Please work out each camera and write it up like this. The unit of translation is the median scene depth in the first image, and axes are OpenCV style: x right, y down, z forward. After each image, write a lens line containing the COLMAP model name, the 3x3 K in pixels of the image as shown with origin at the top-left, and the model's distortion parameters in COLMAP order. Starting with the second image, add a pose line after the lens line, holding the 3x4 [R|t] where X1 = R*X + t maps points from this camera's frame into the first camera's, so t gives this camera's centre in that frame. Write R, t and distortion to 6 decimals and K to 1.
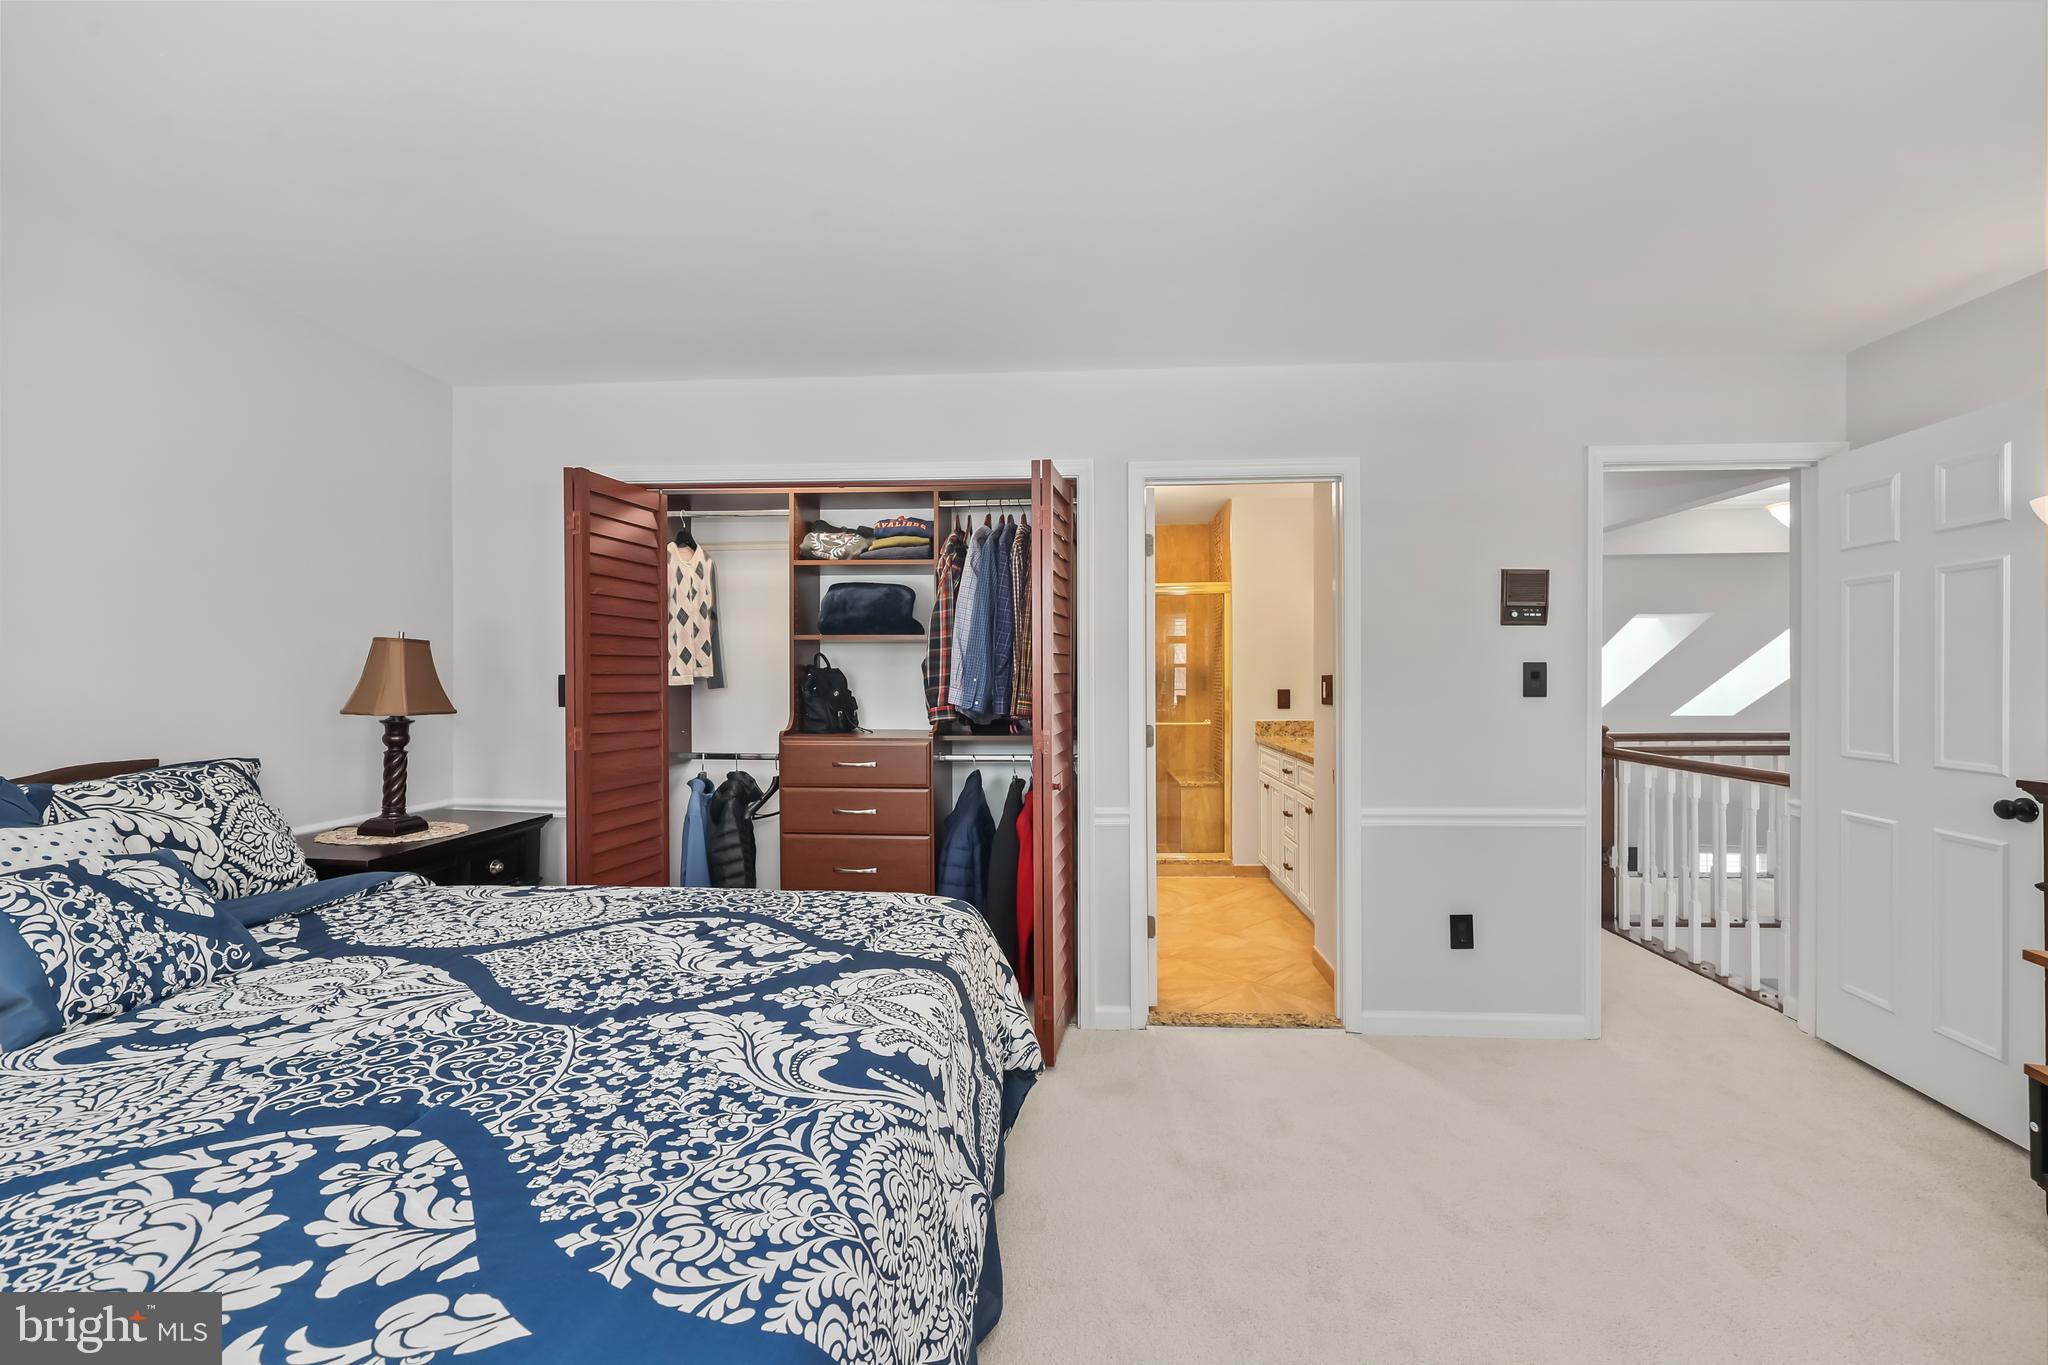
lens RADIAL K [[850.2, 0, 1021.5], [0, 850.2, 681.8], [0, 0, 1]] dist [-0.000546, 0.000087]
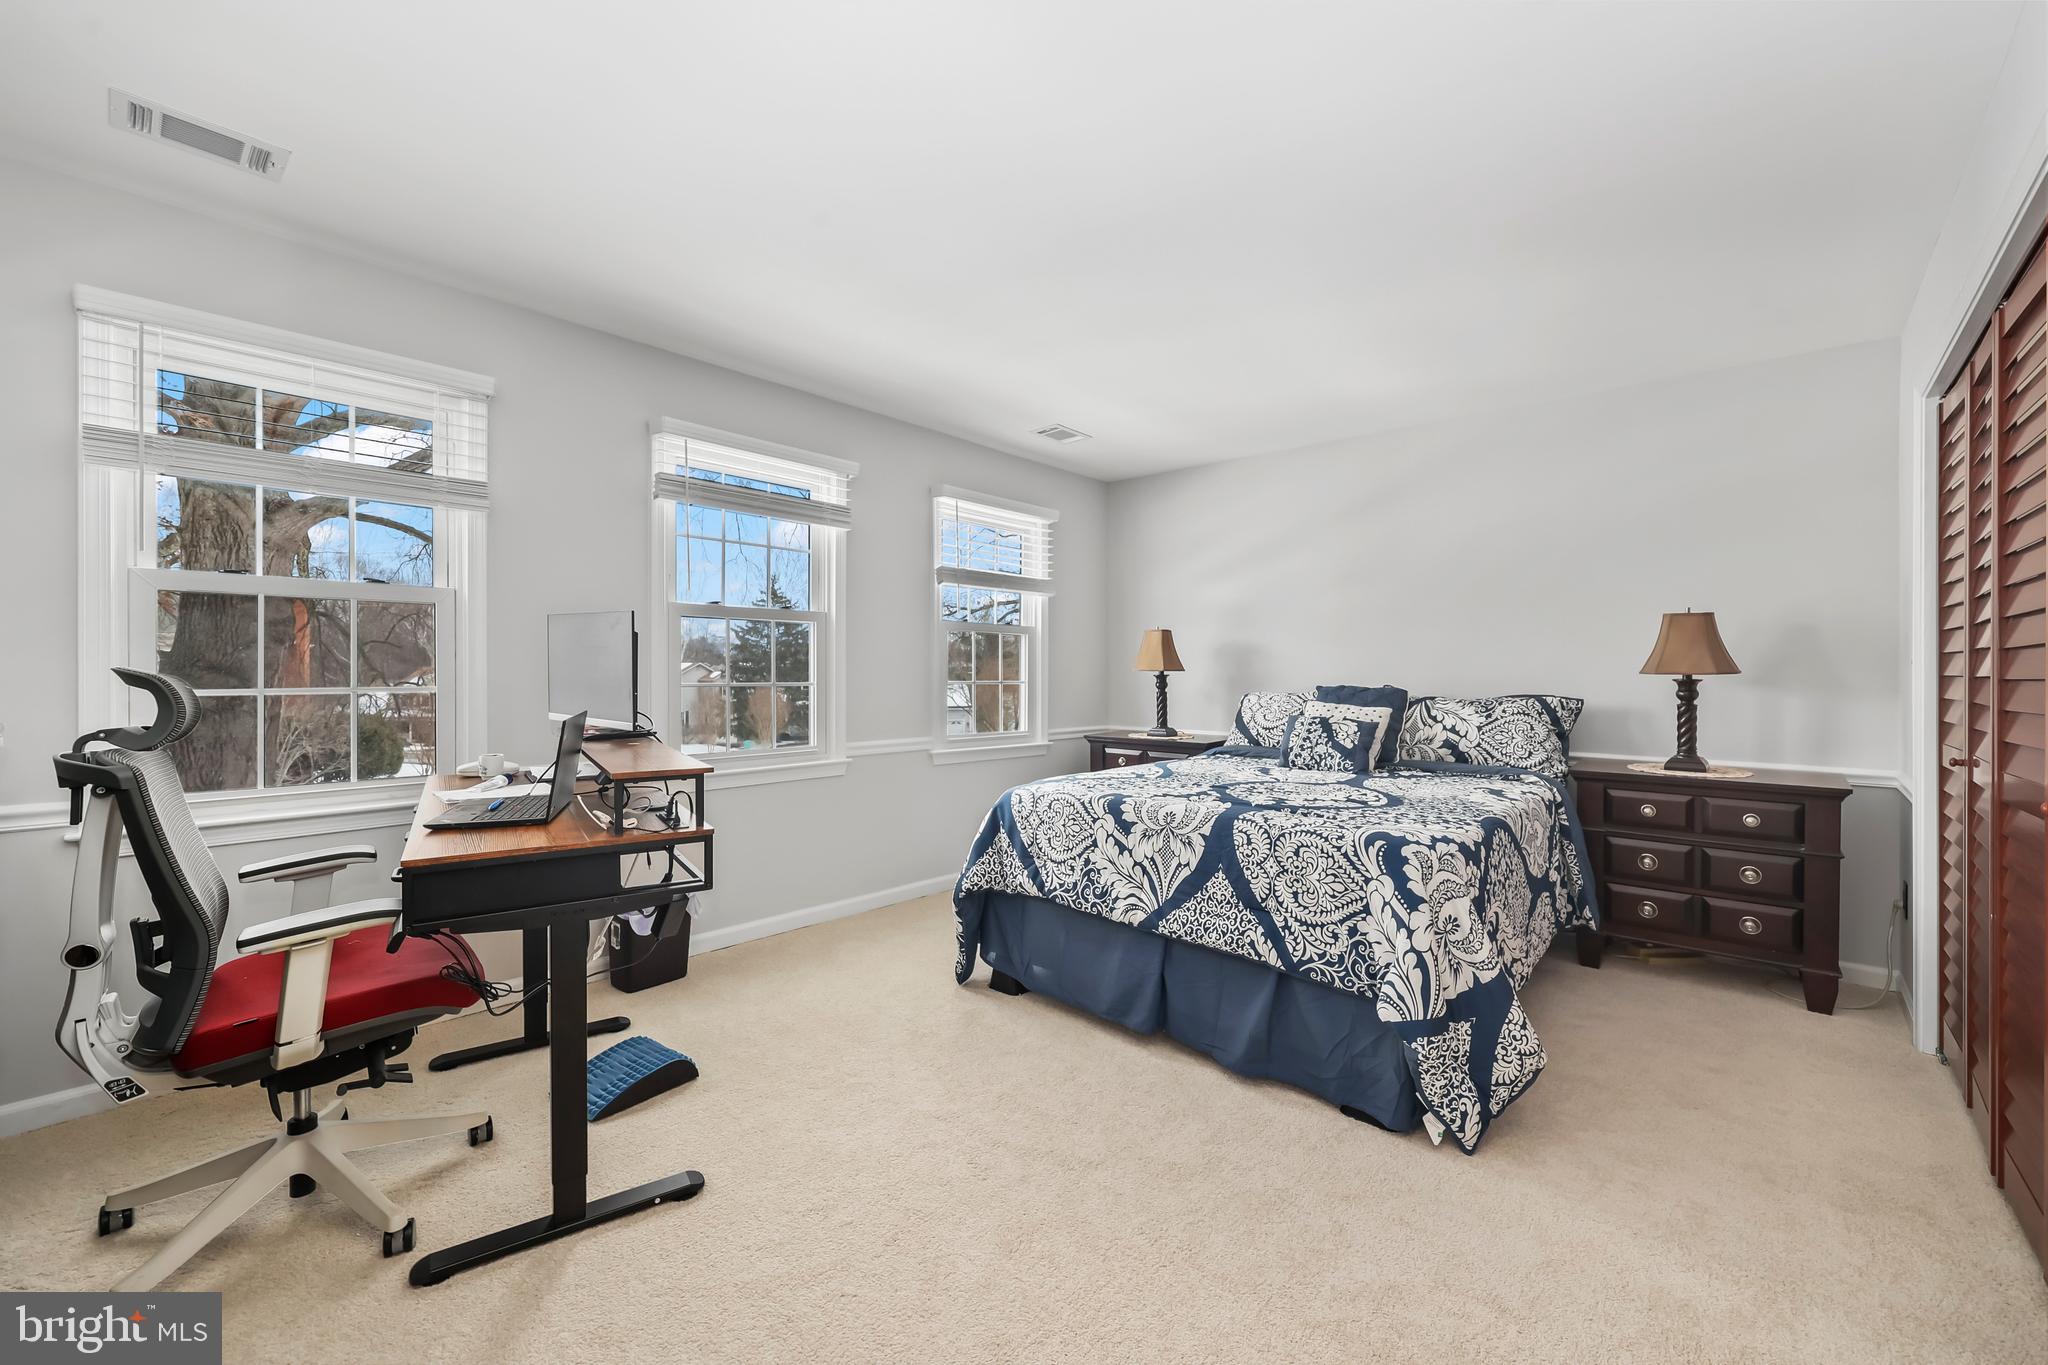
lens RADIAL K [[850.2, 0, 1022.5], [0, 850.2, 682.3], [0, 0, 1]] dist [-0.000546, 0.000087]
pose [[-0.616500, 0.005216, -0.787338, 1.805207], [-0.007580, 0.999892, 0.012559, 0.090098], [0.787319, 0.013710, -0.616394, 2.158486]]
